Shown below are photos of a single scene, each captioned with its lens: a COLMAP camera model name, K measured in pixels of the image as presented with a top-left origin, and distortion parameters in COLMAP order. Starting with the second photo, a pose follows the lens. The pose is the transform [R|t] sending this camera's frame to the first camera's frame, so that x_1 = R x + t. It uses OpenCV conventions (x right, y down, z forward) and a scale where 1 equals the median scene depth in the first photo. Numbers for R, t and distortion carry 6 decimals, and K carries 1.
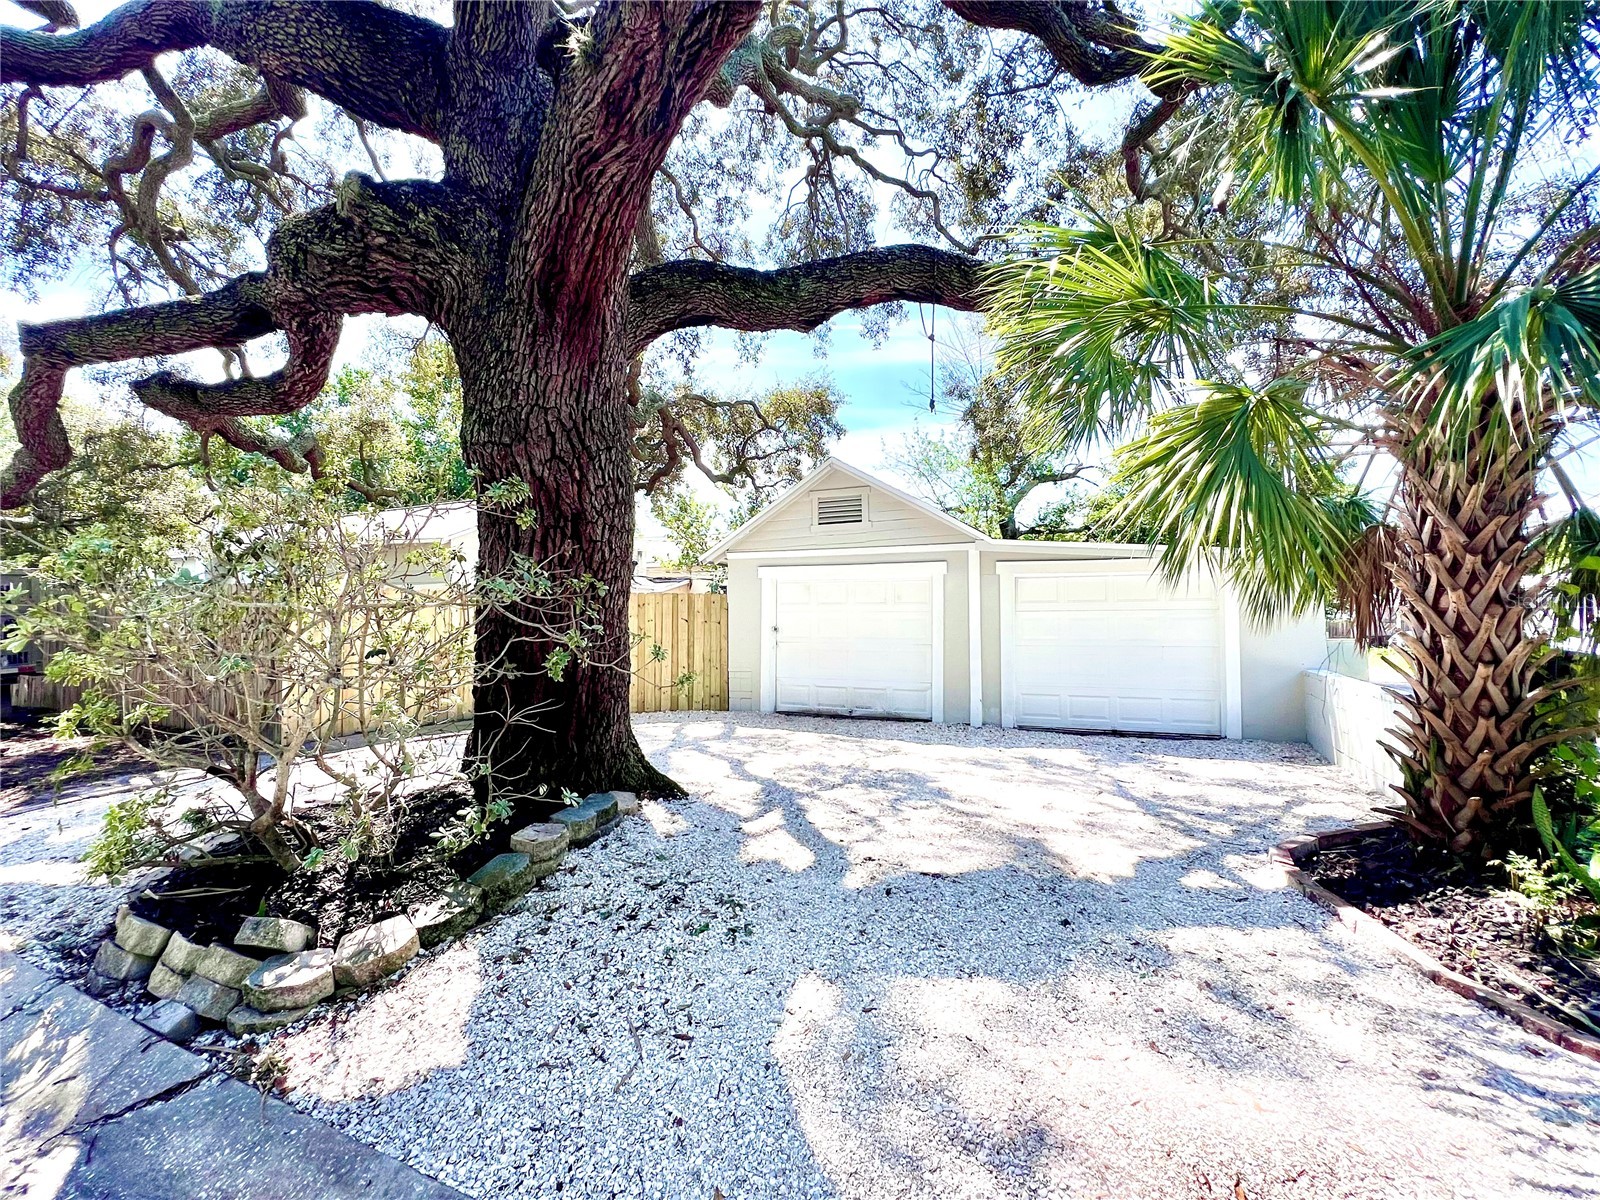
lens RADIAL K [[695.8, 0, 797.8], [0, 695.8, 601.7], [0, 0, 1]] dist [-0.000056, 0.000030]
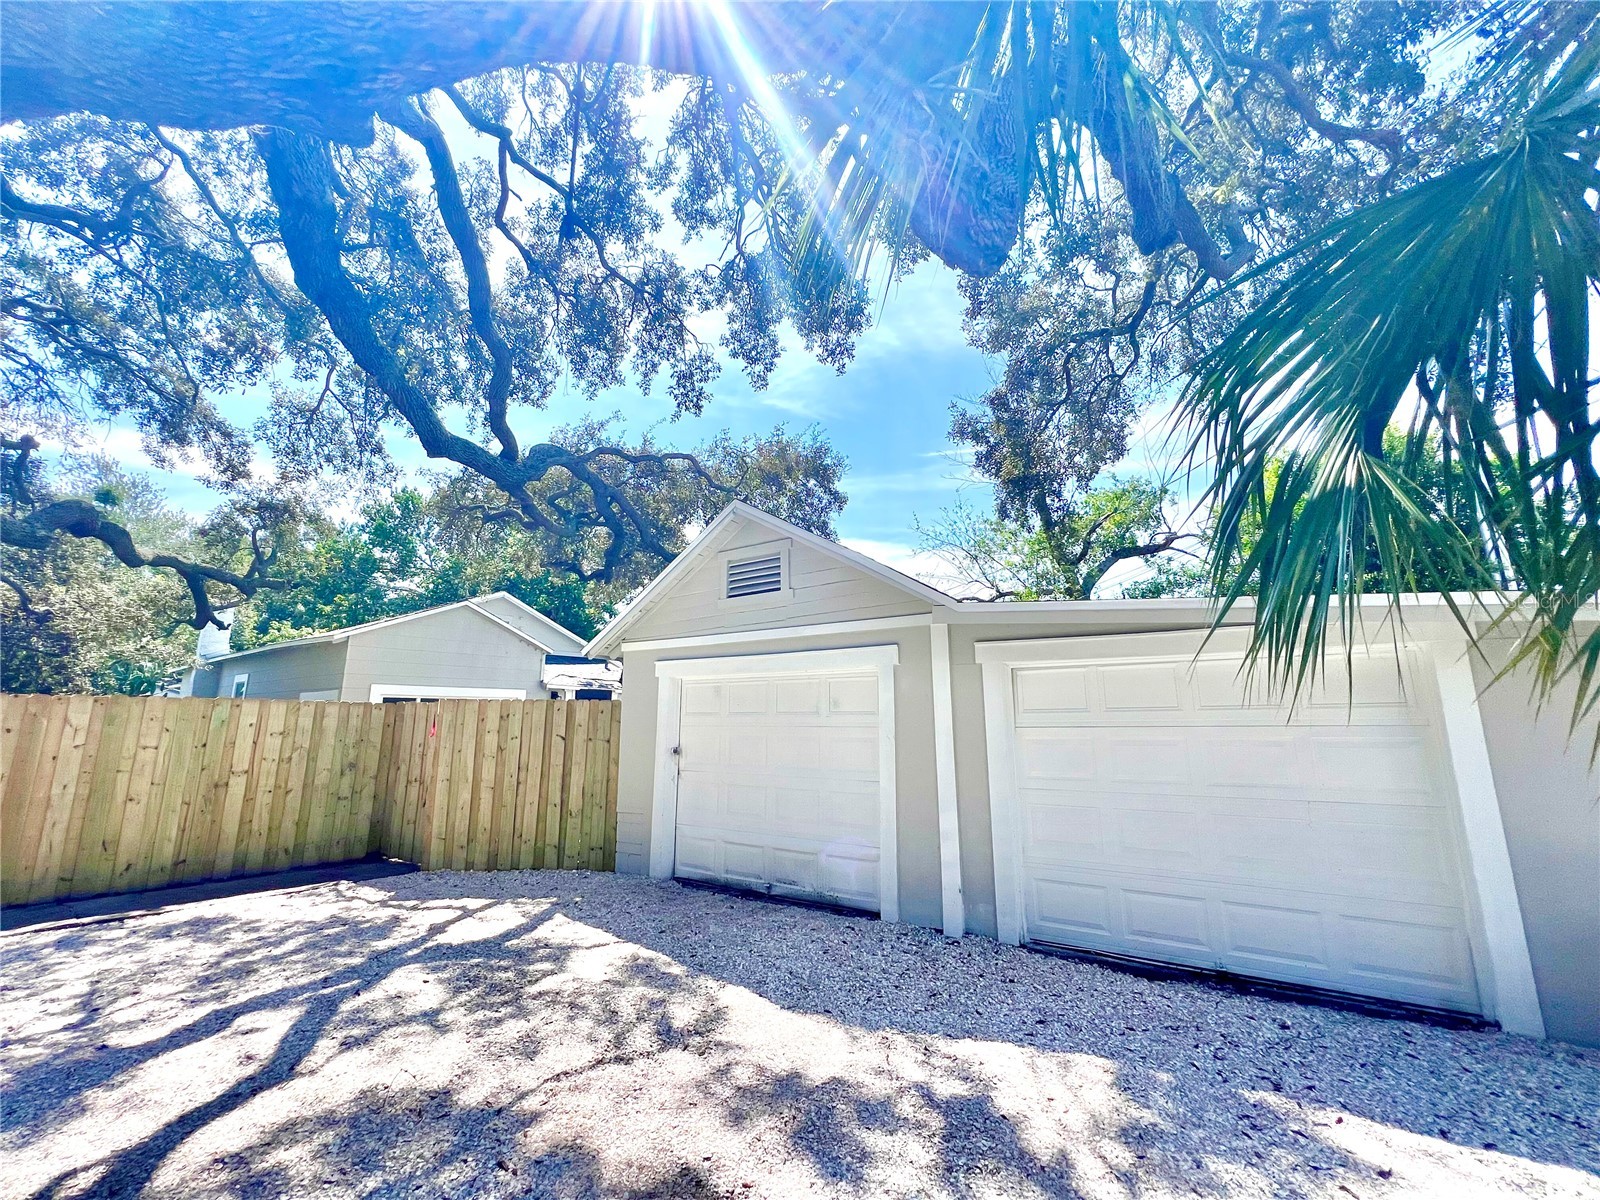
lens RADIAL K [[641.1, 0, 801.9], [0, 641.1, 600.2], [0, 0, 1]] dist [0.001445, -0.000130]
pose [[0.980692, -0.035406, -0.192328, 0.219157], [0.001977, 0.985219, -0.171287, 0.000954], [0.195550, 0.167599, 0.966266, 0.385699]]
